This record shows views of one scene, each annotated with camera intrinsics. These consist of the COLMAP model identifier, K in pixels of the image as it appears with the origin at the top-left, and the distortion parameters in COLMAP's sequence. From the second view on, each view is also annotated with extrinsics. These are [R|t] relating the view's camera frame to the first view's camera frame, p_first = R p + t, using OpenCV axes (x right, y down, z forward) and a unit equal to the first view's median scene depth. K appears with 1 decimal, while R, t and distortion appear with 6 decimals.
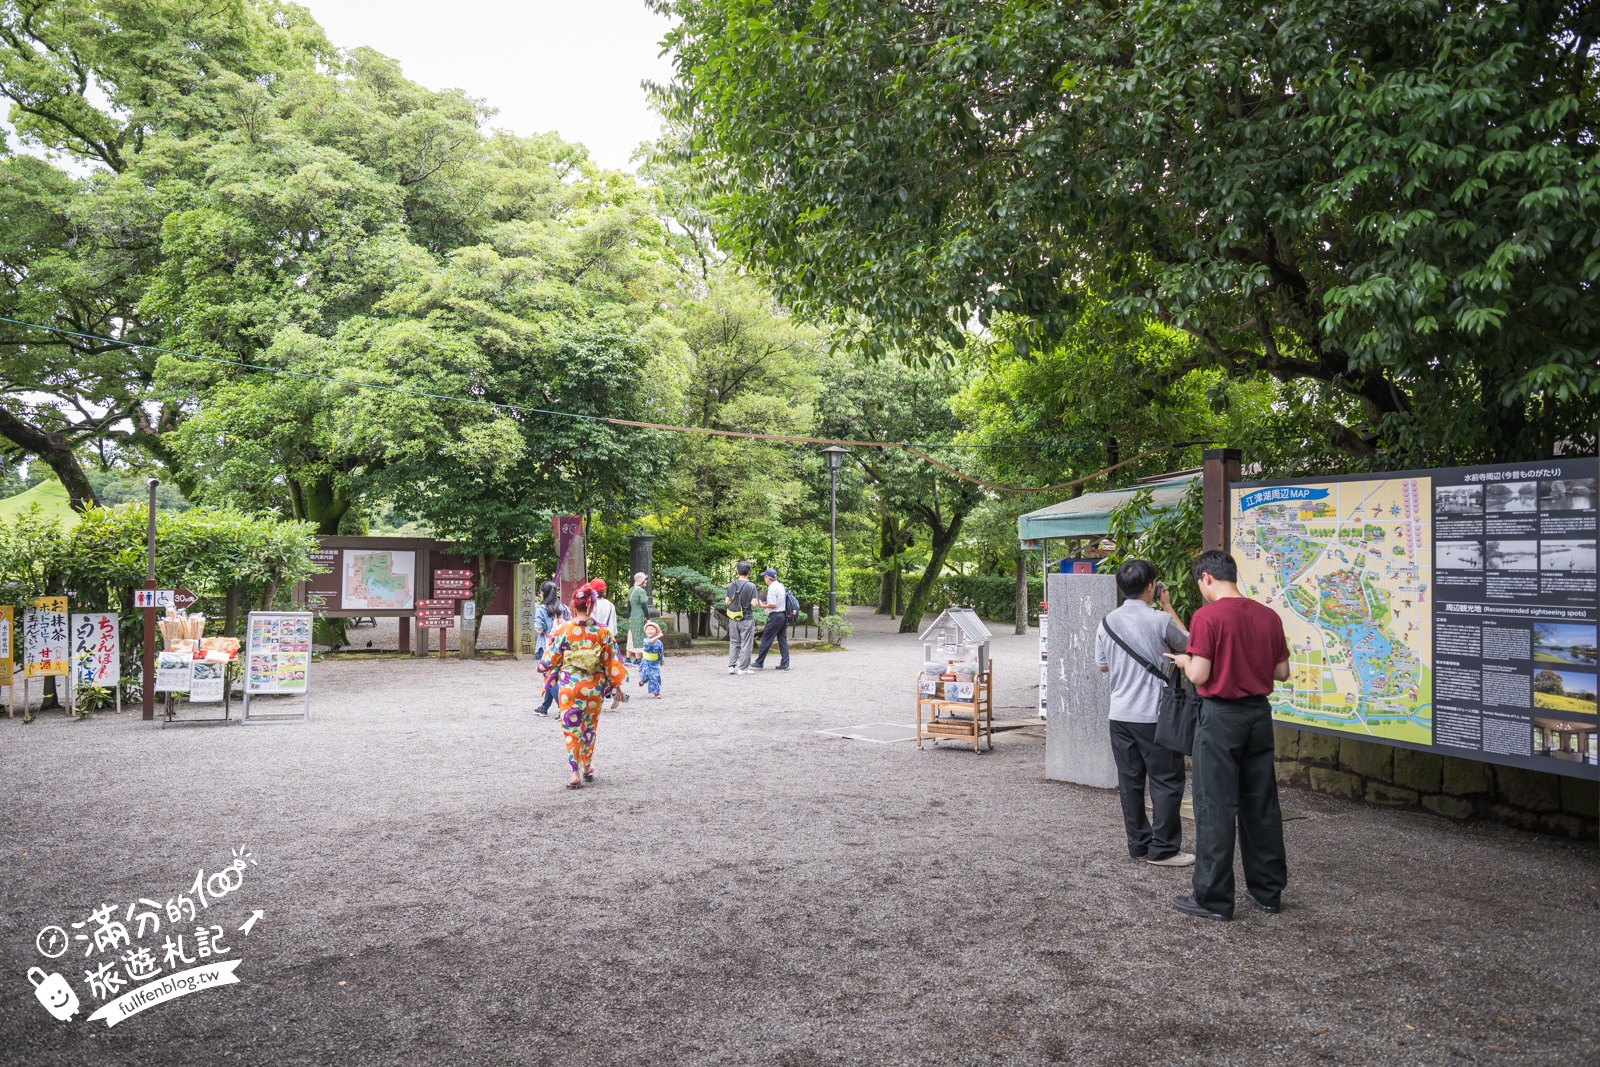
lens RADIAL K [[1083.4, 0, 800.0], [0, 1083.4, 533.5], [0, 0, 1]] dist [-0.003051, 0.000251]
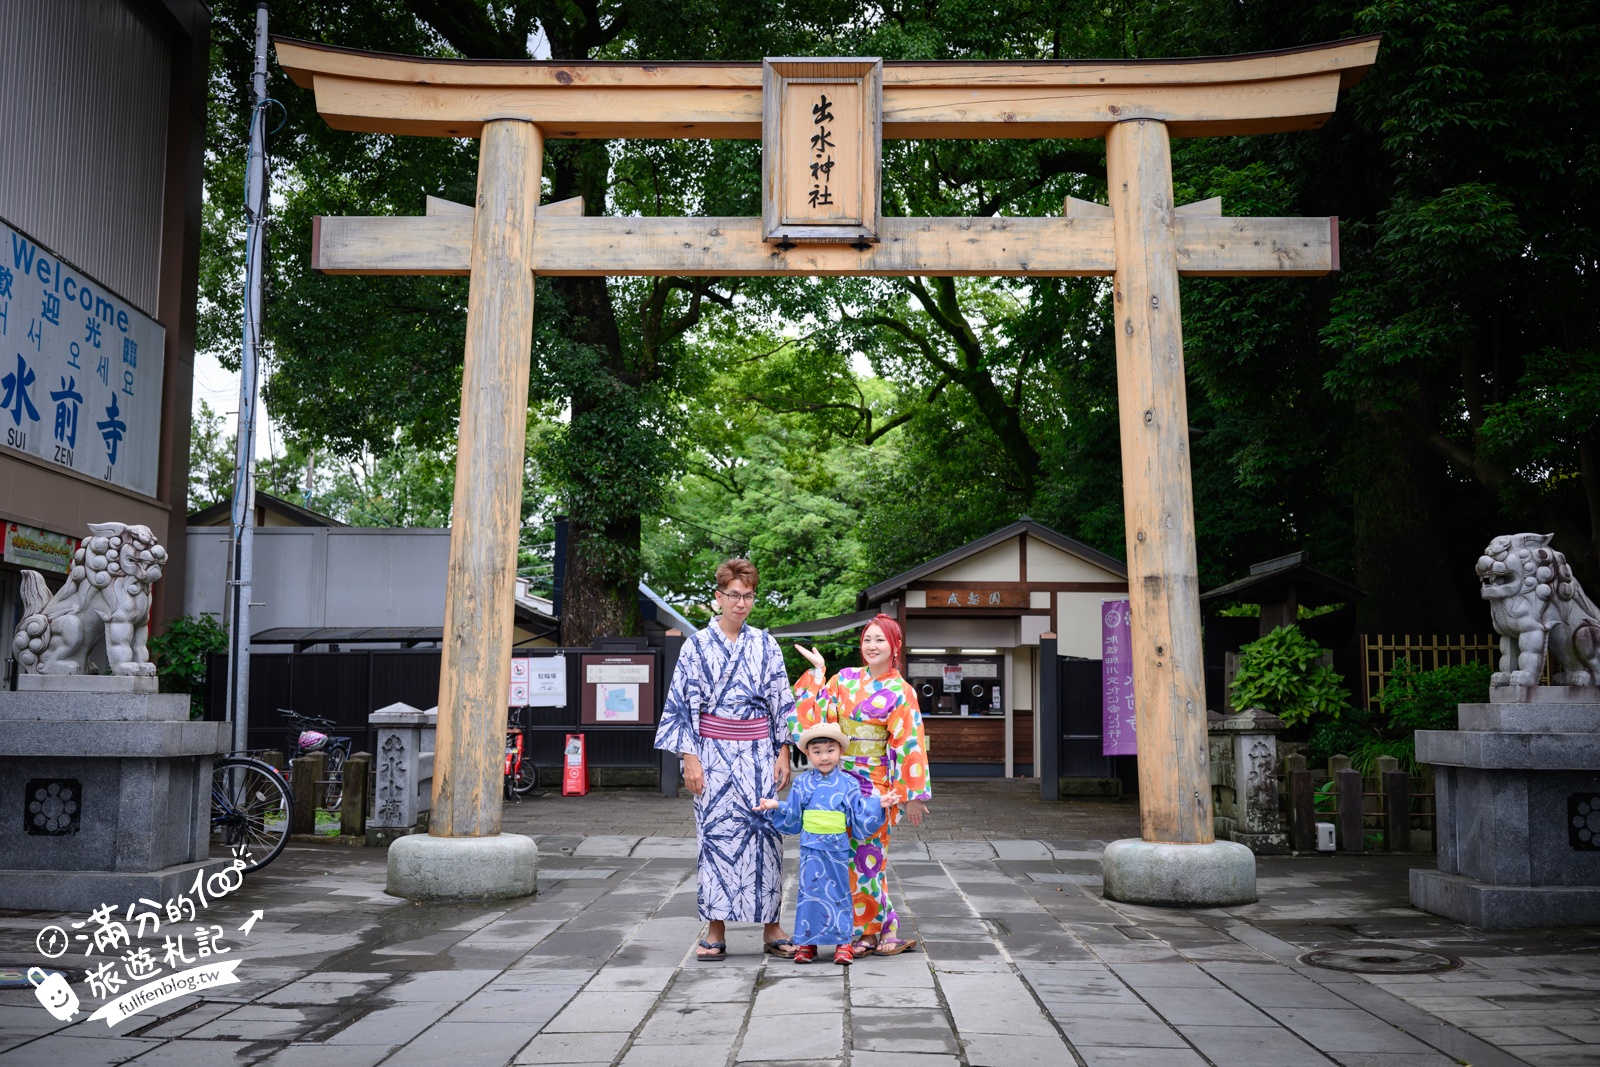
lens RADIAL K [[1585.7, 0, 800.0], [0, 1585.7, 533.5], [0, 0, 1]] dist [0.013485, 0.005765]
pose [[0.864272, -0.059213, -0.499527, 1.054306], [0.015951, 0.995774, -0.090440, -0.023619], [0.502771, 0.070197, 0.861564, -1.636246]]
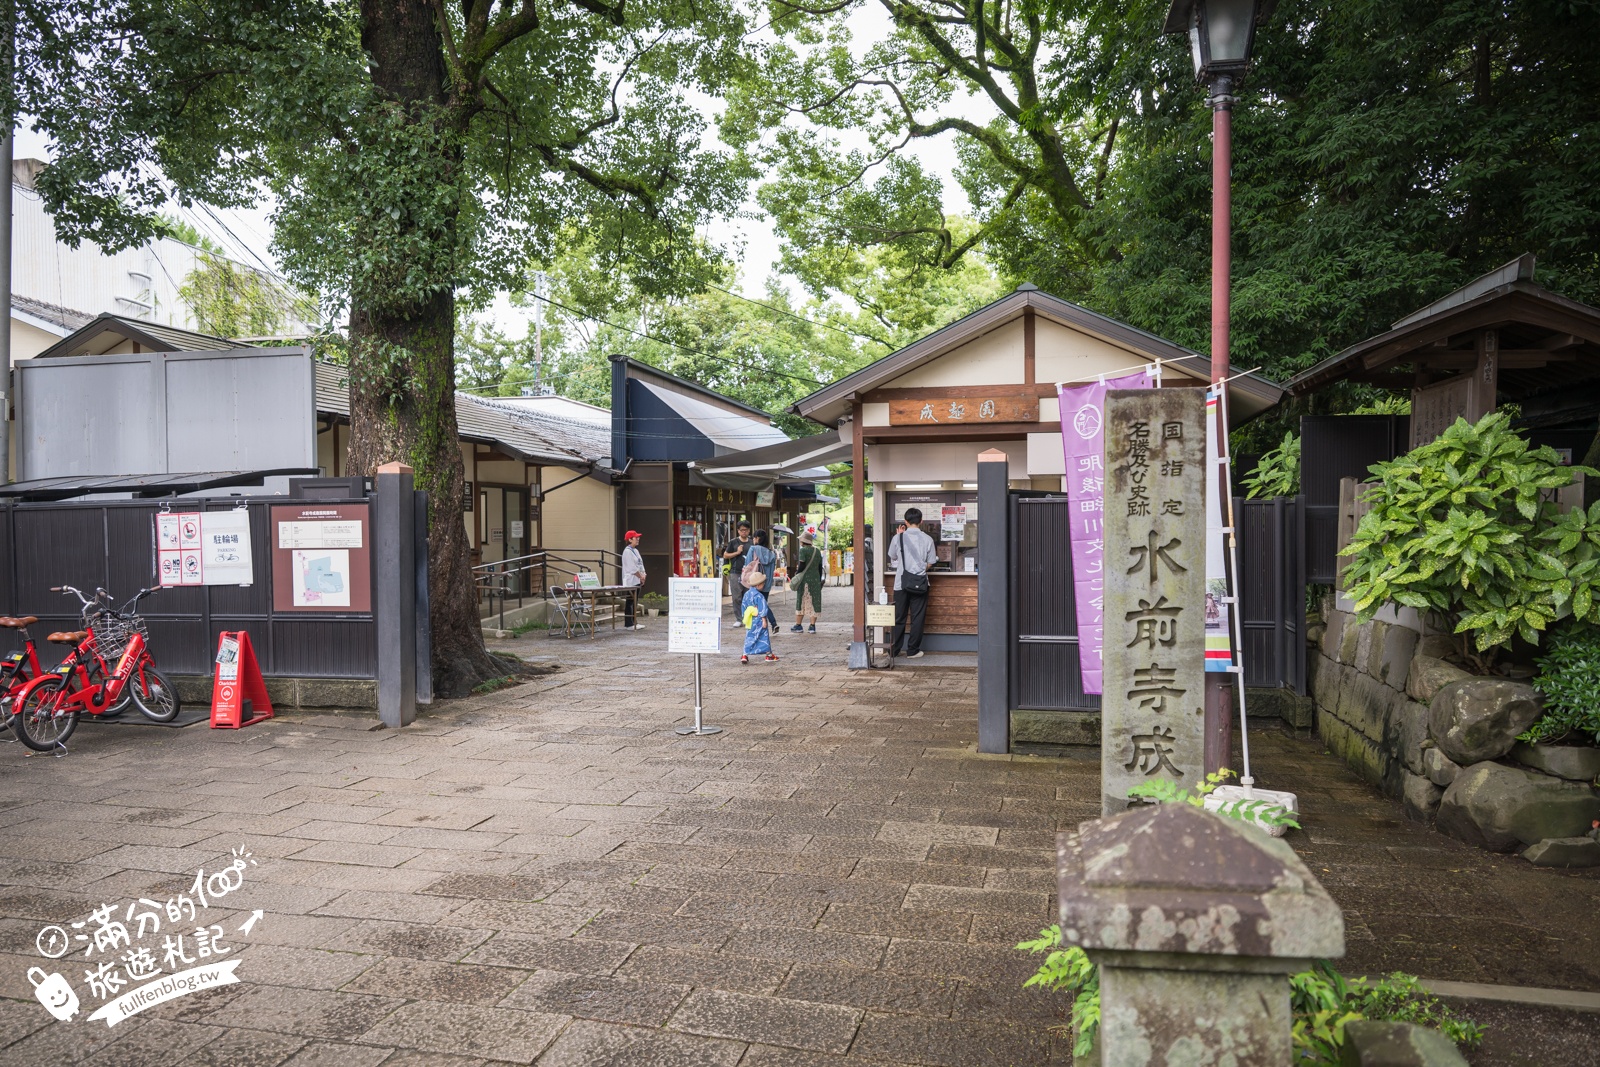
lens RADIAL K [[1083.4, 0, 800.0], [0, 1083.4, 533.5], [0, 0, 1]] dist [-0.003051, 0.000251]
pose [[0.736352, -0.010948, -0.676510, 0.863365], [0.033665, 0.999223, 0.020472, -0.032002], [0.675761, -0.037850, 0.736148, -0.906372]]
